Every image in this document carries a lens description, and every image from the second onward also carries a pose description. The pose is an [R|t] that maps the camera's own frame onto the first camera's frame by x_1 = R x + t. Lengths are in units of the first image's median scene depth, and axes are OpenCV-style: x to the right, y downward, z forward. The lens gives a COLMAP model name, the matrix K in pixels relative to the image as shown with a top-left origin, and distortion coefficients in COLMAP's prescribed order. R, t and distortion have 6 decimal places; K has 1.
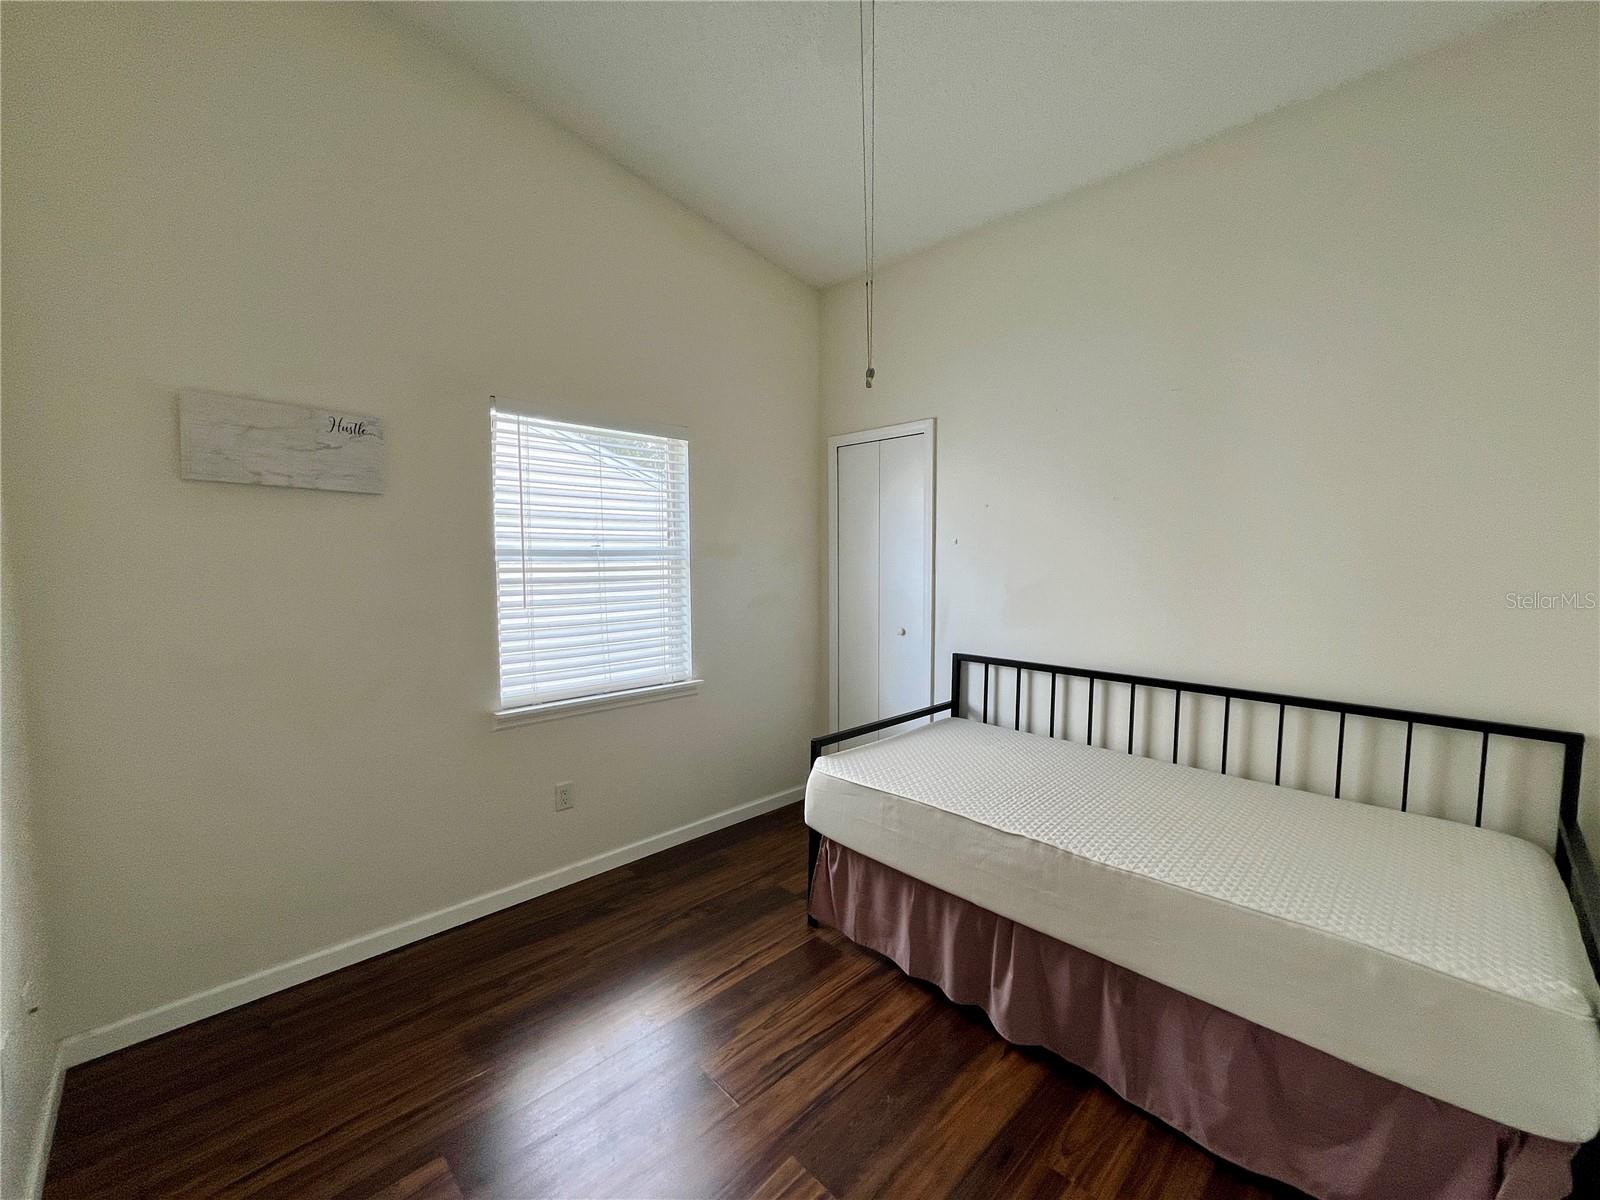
lens RADIAL K [[643.8, 0, 797.3], [0, 643.8, 599.4], [0, 0, 1]] dist [-0.003696, -0.000406]
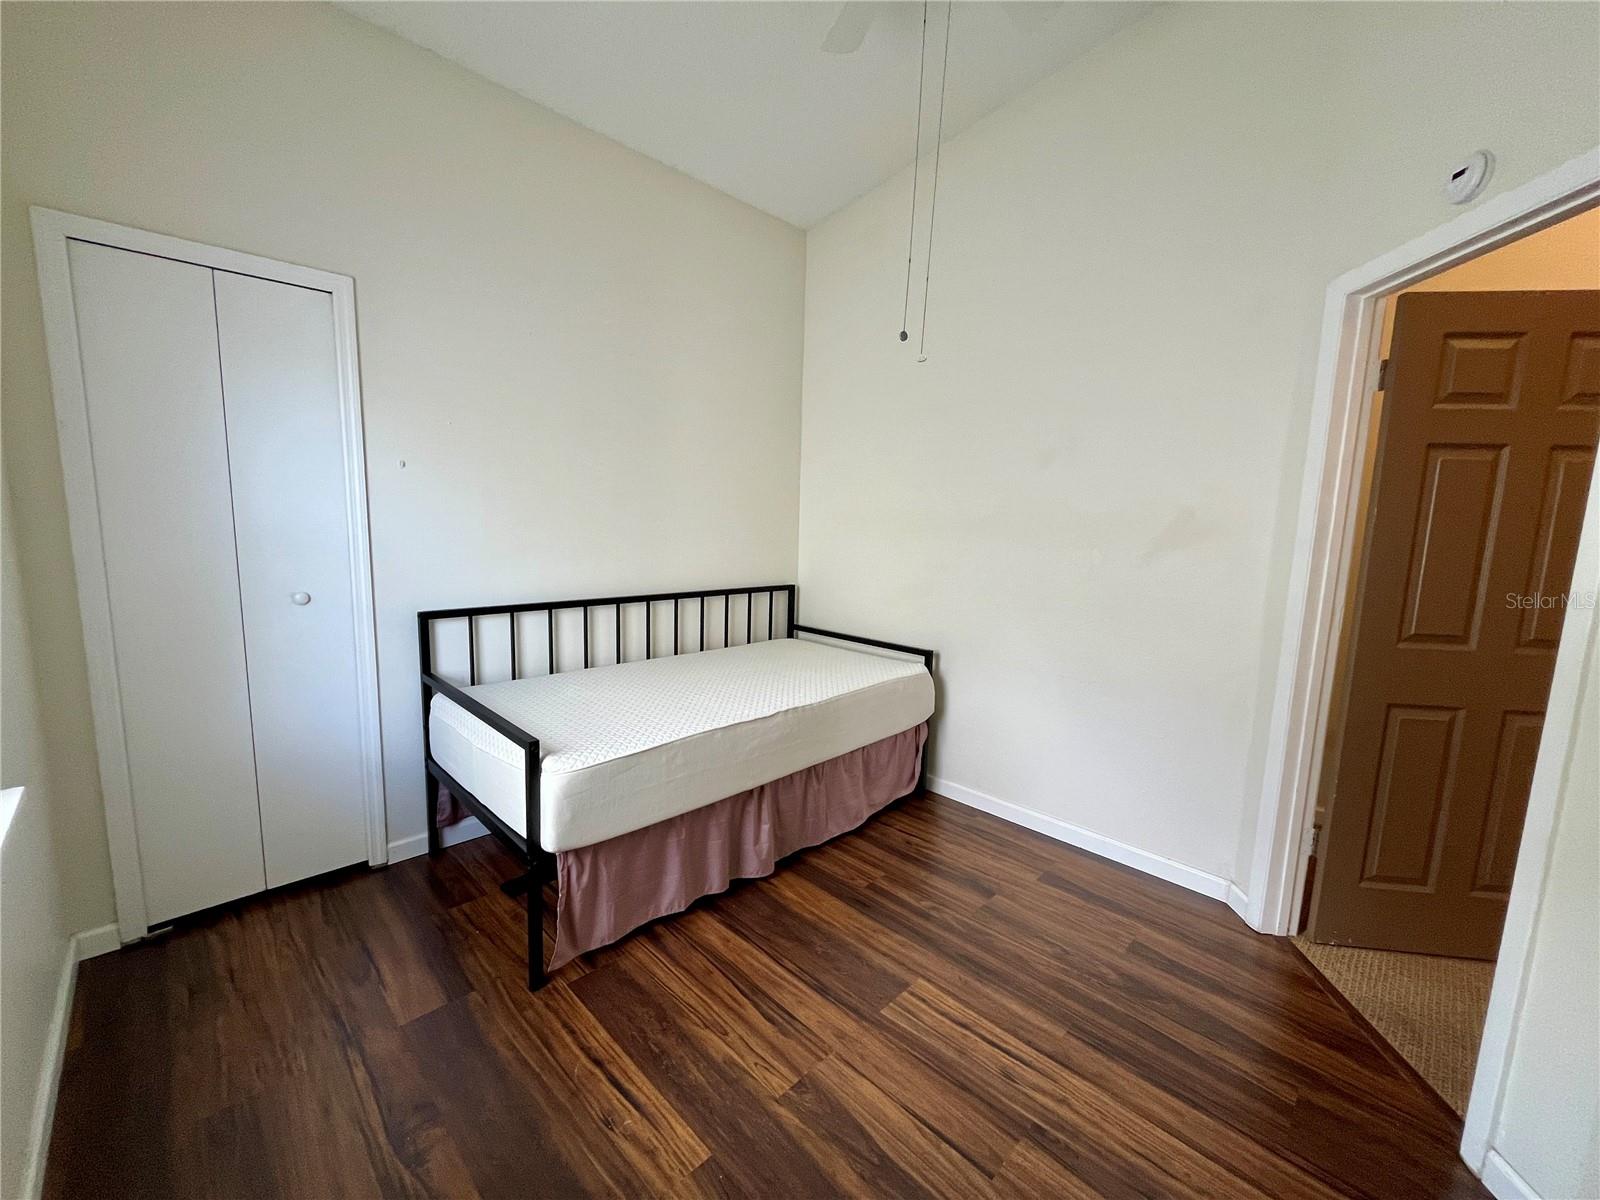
lens RADIAL K [[643.8, 0, 796.5], [0, 643.8, 601.3], [0, 0, 1]] dist [-0.003696, -0.000406]
pose [[-0.008786, -0.137732, 0.990431, -0.821759], [0.040828, 0.989593, 0.137978, -0.027458], [-0.999128, 0.041650, -0.003071, 0.872628]]
